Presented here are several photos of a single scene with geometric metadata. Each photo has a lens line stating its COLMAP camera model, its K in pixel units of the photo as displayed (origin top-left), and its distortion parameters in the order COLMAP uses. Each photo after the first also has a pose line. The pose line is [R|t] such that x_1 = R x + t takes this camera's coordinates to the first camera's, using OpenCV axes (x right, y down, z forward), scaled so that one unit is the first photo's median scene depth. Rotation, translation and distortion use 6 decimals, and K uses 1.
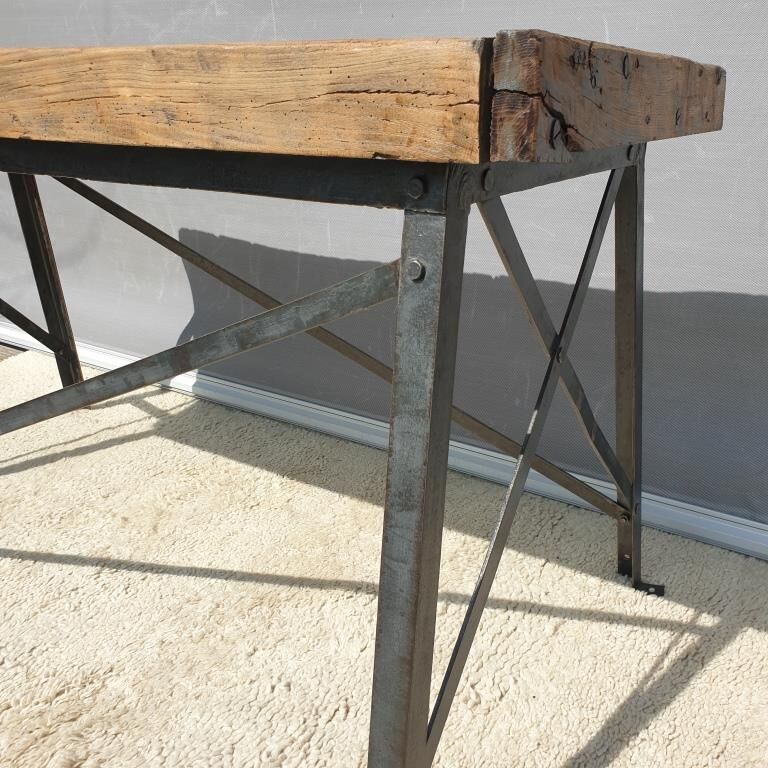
lens RADIAL K [[799.1, 0, 396.4], [0, 799.1, 391.5], [0, 0, 1]] dist [0.012996, 0.000000]
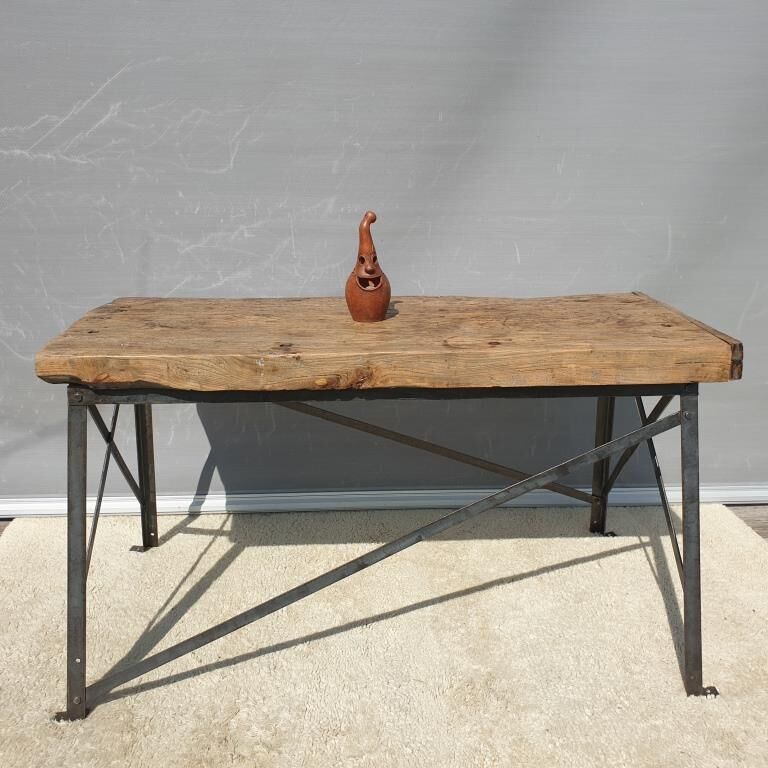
lens RADIAL K [[799.1, 0, 395.7], [0, 799.1, 365.4], [0, 0, 1]] dist [0.012996, 0.000000]
pose [[0.813458, -0.170393, 0.556104, -1.418439], [0.212020, 0.977207, -0.010717, -0.309442], [-0.541603, 0.126623, 0.831043, -0.484500]]
